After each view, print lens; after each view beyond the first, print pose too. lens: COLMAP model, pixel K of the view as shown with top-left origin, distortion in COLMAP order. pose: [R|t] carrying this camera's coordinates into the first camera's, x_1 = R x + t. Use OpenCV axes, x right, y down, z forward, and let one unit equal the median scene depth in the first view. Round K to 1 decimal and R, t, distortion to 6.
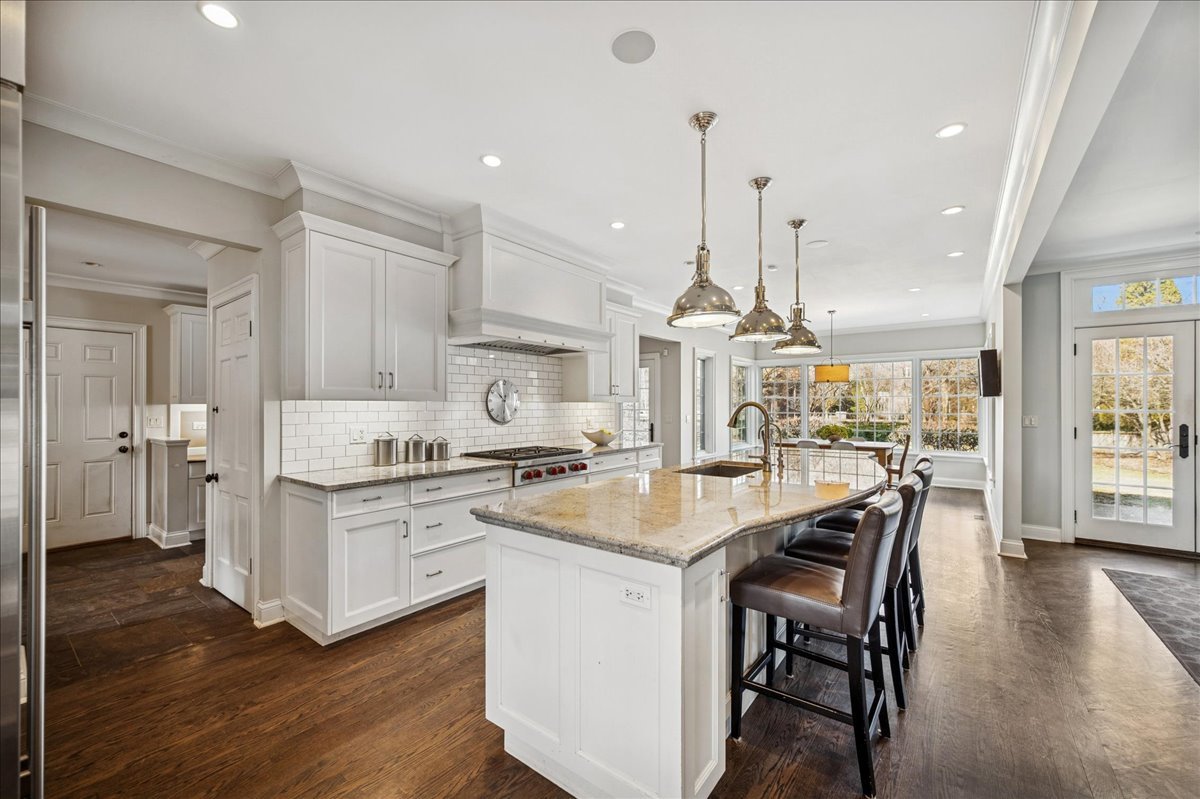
lens RADIAL K [[475.7, 0, 599.9], [0, 475.7, 401.6], [0, 0, 1]] dist [0.001306, -0.000489]
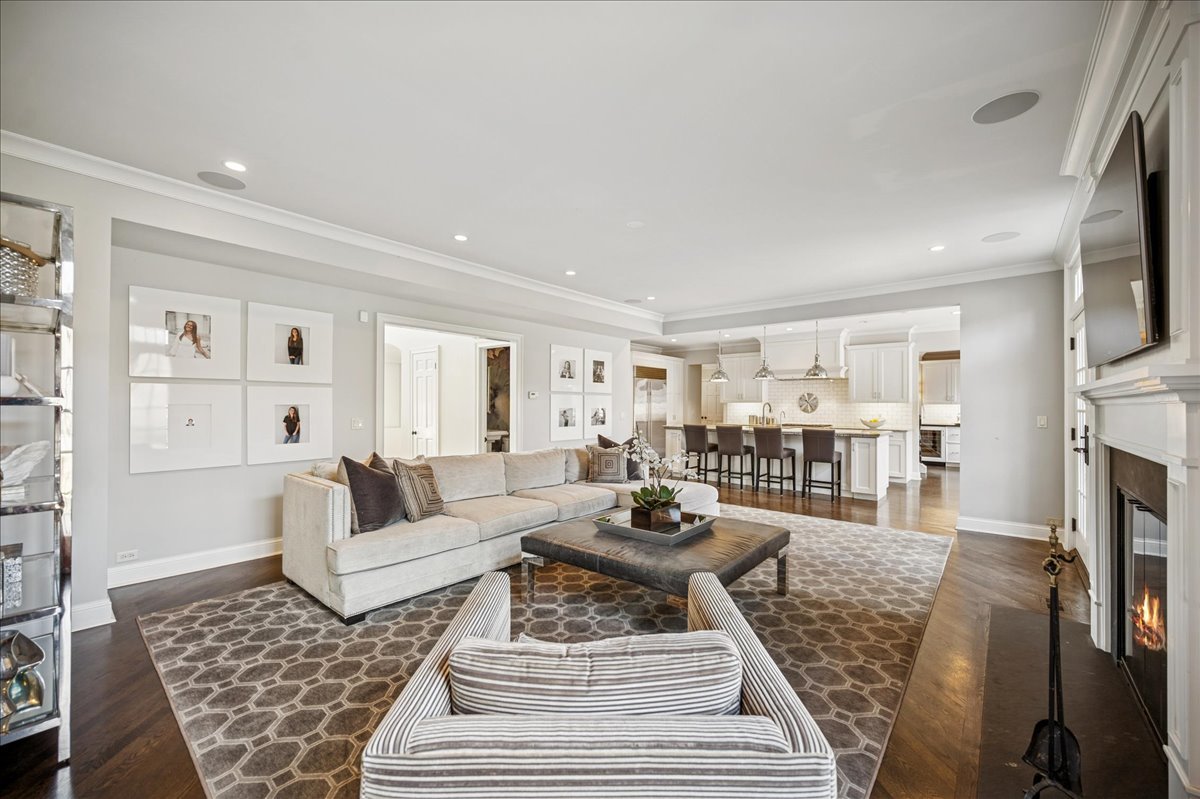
lens RADIAL K [[475.7, 0, 600.6], [0, 475.7, 401.2], [0, 0, 1]] dist [0.001306, -0.000489]
pose [[-0.044184, -0.010213, -0.998971, 2.134179], [0.000832, 0.999947, -0.010259, 0.014756], [0.999023, -0.001284, -0.044173, 0.129204]]
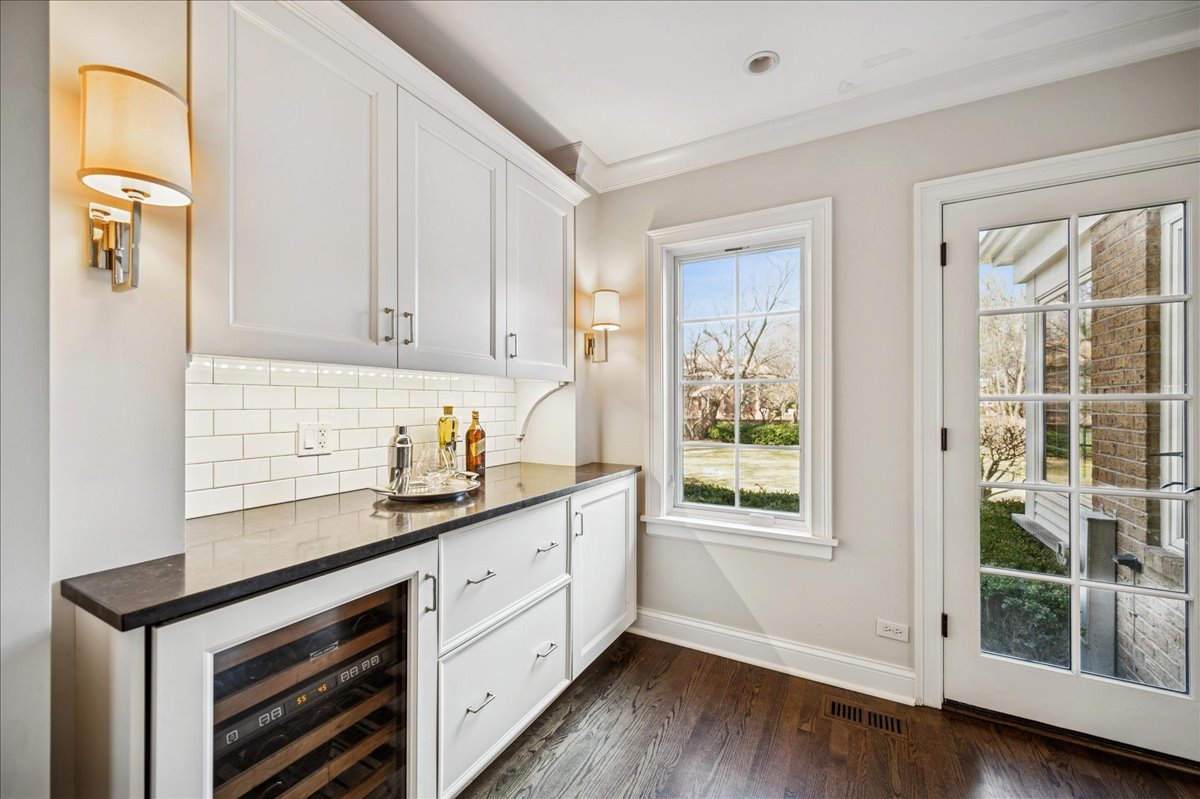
lens RADIAL K [[475.7, 0, 596.3], [0, 475.7, 401.1], [0, 0, 1]] dist [0.001306, -0.000489]
pose [[0.990638, 0.003181, 0.136480, -0.330493], [-0.003711, 0.999987, 0.003630, 0.029875], [-0.136466, -0.004103, 0.990636, 1.470768]]
